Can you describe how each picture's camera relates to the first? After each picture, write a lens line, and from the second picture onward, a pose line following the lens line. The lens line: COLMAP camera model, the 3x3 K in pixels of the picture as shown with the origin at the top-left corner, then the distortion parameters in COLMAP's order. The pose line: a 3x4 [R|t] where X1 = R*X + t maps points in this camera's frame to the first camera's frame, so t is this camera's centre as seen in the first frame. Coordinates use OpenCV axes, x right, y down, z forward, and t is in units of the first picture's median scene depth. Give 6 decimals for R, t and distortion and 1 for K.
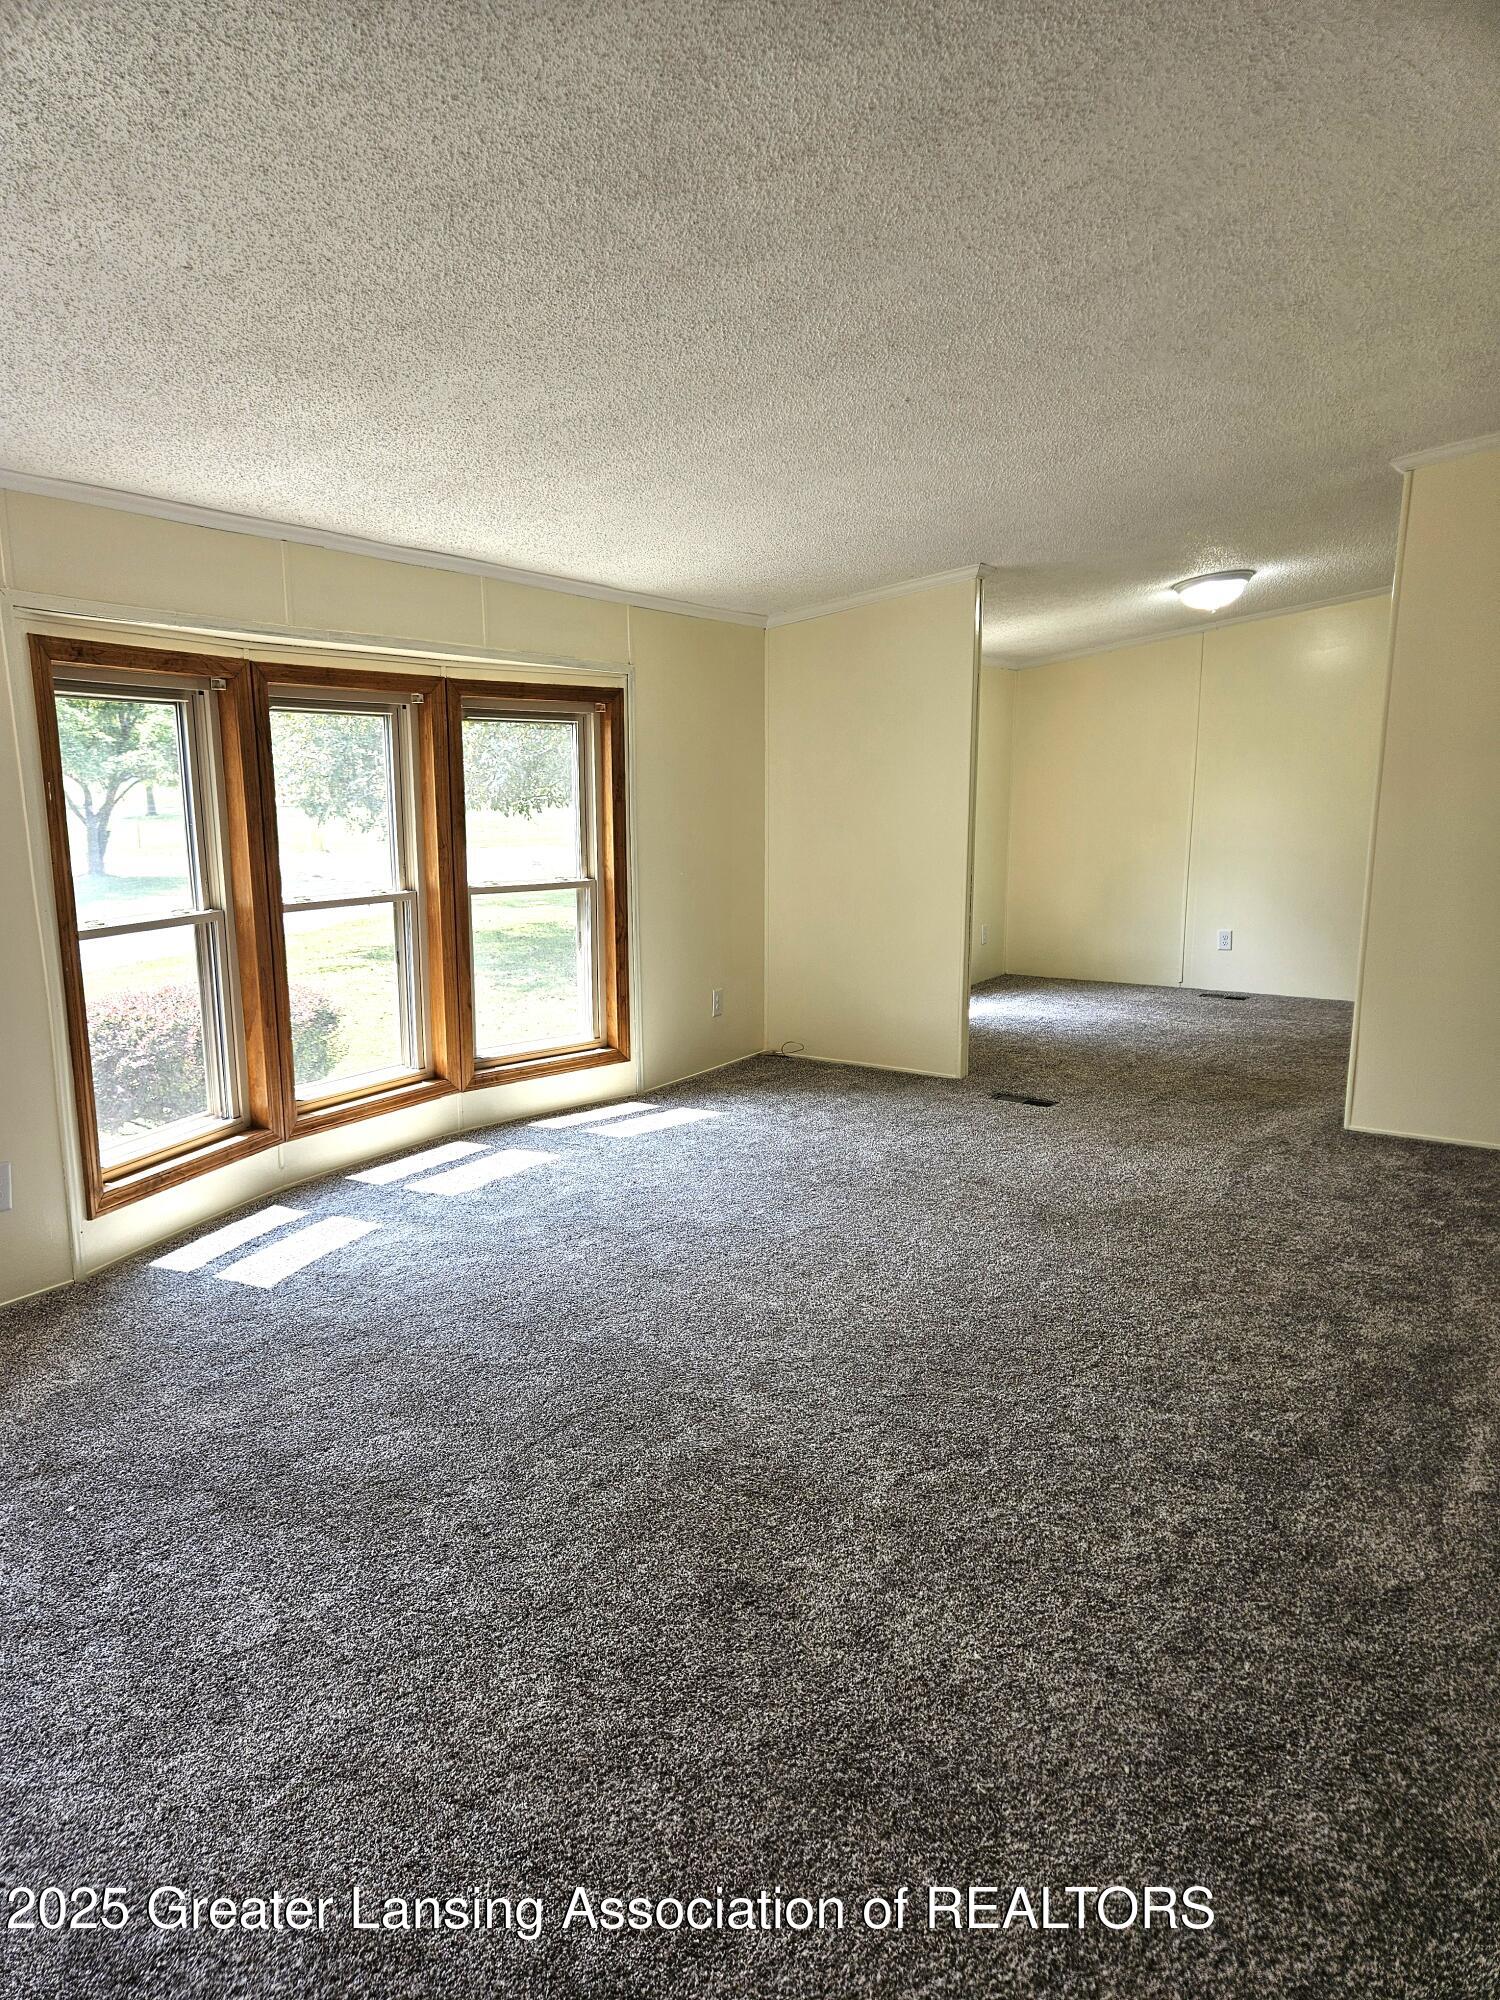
lens RADIAL K [[1359.6, 0, 750.0], [0, 1359.6, 1000.0], [0, 0, 1]] dist [-0.000113, -0.000060]
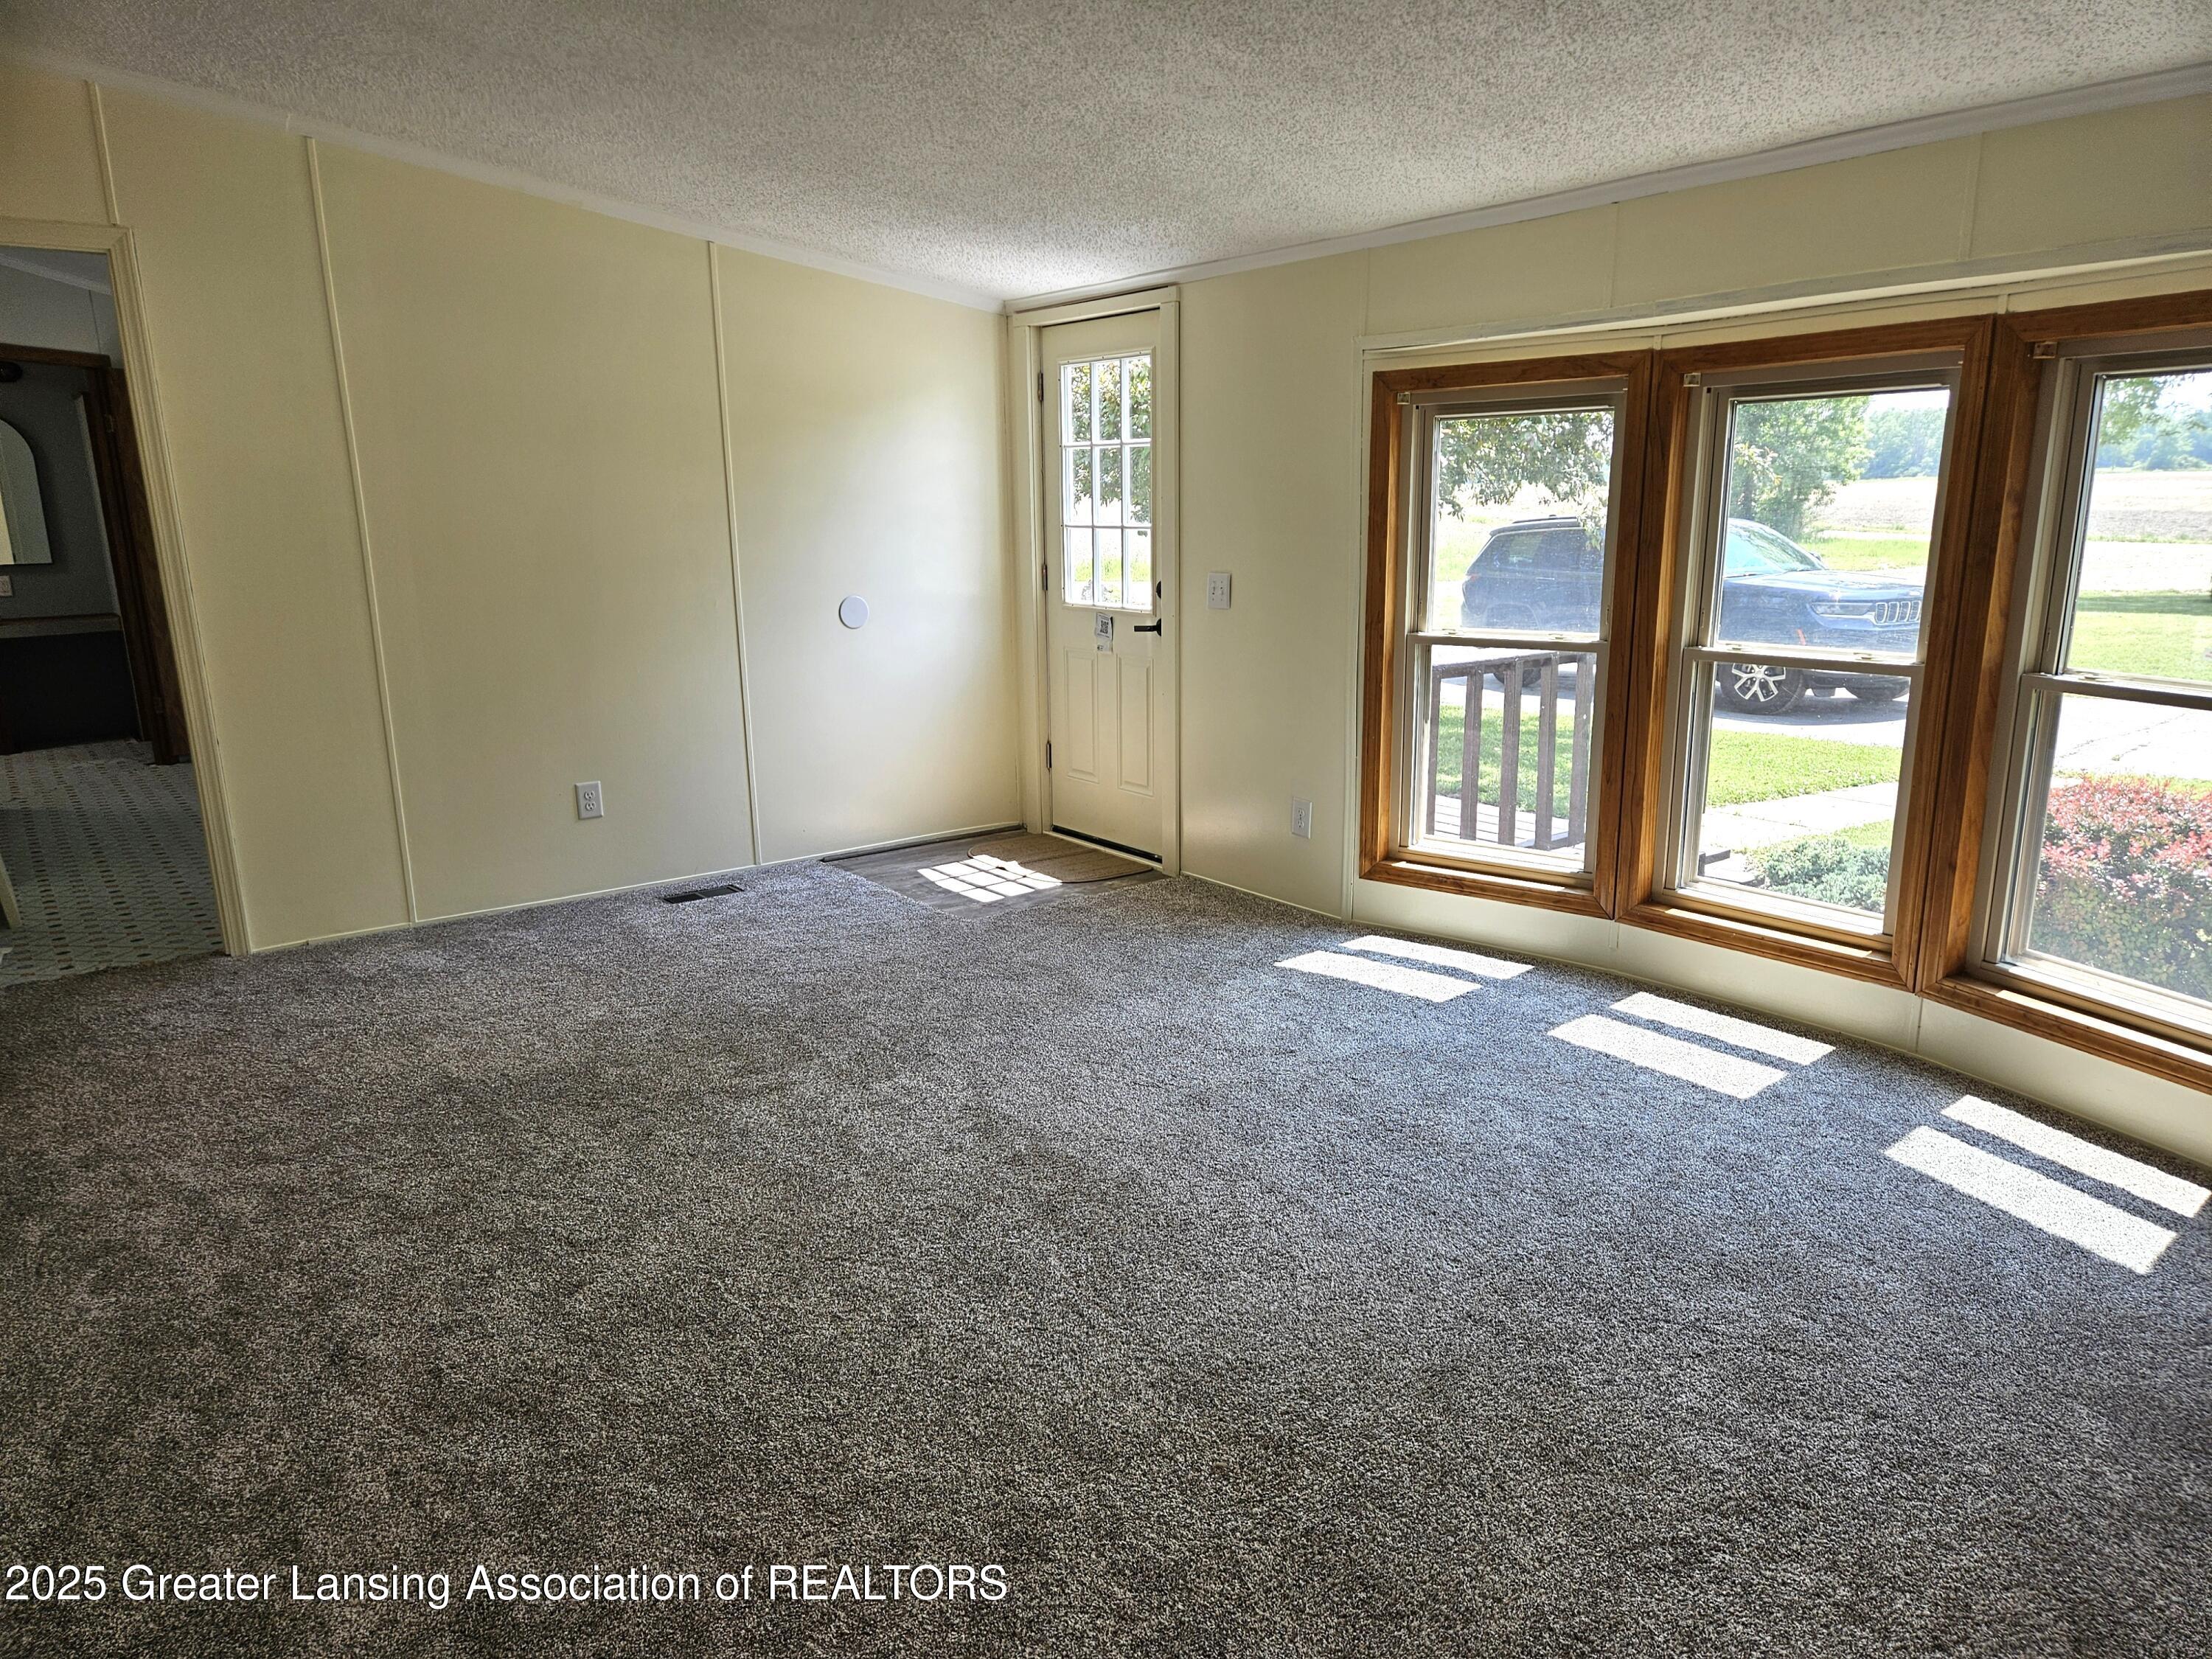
lens RADIAL K [[1478.7, 0, 1120.7], [0, 1478.7, 848.0], [0, 0, 1]] dist [0.076687, -0.063675]
pose [[-0.373535, 0.231350, -0.898303, 0.671687], [-0.122733, 0.947560, 0.295071, -0.196924], [0.919461, 0.220471, -0.325552, 1.095180]]
